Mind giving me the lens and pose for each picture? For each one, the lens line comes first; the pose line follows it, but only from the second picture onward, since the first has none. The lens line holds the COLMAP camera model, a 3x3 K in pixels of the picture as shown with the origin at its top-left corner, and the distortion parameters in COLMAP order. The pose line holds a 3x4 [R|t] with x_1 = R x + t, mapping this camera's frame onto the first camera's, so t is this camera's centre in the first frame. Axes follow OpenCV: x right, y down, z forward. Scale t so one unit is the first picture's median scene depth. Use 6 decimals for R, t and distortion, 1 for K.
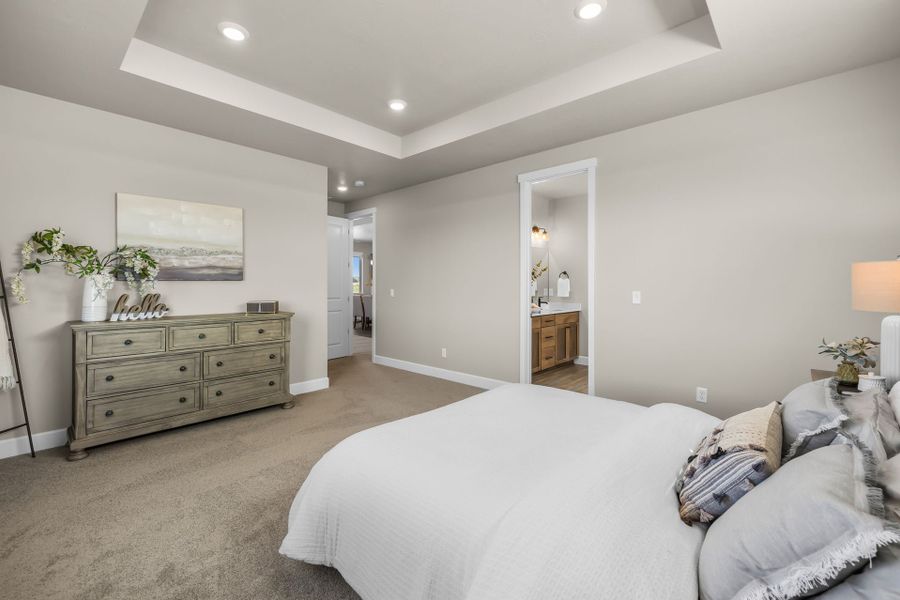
lens RADIAL K [[385.1, 0, 450.9], [0, 385.1, 289.5], [0, 0, 1]] dist [0.000004, 0.000029]
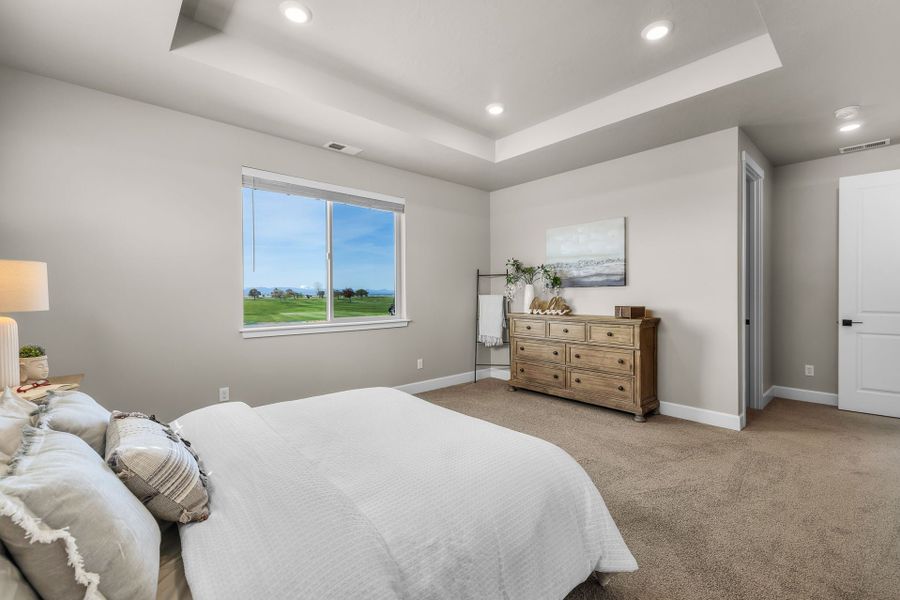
lens RADIAL K [[381.8, 0, 450.0], [0, 381.8, 300.0], [0, 0, 1]] dist [-0.000444, -0.000138]
pose [[-0.102390, 0.016432, -0.994609, 0.597258], [-0.009249, 0.999805, 0.017470, 0.001770], [0.994701, 0.010988, -0.102218, 0.698539]]
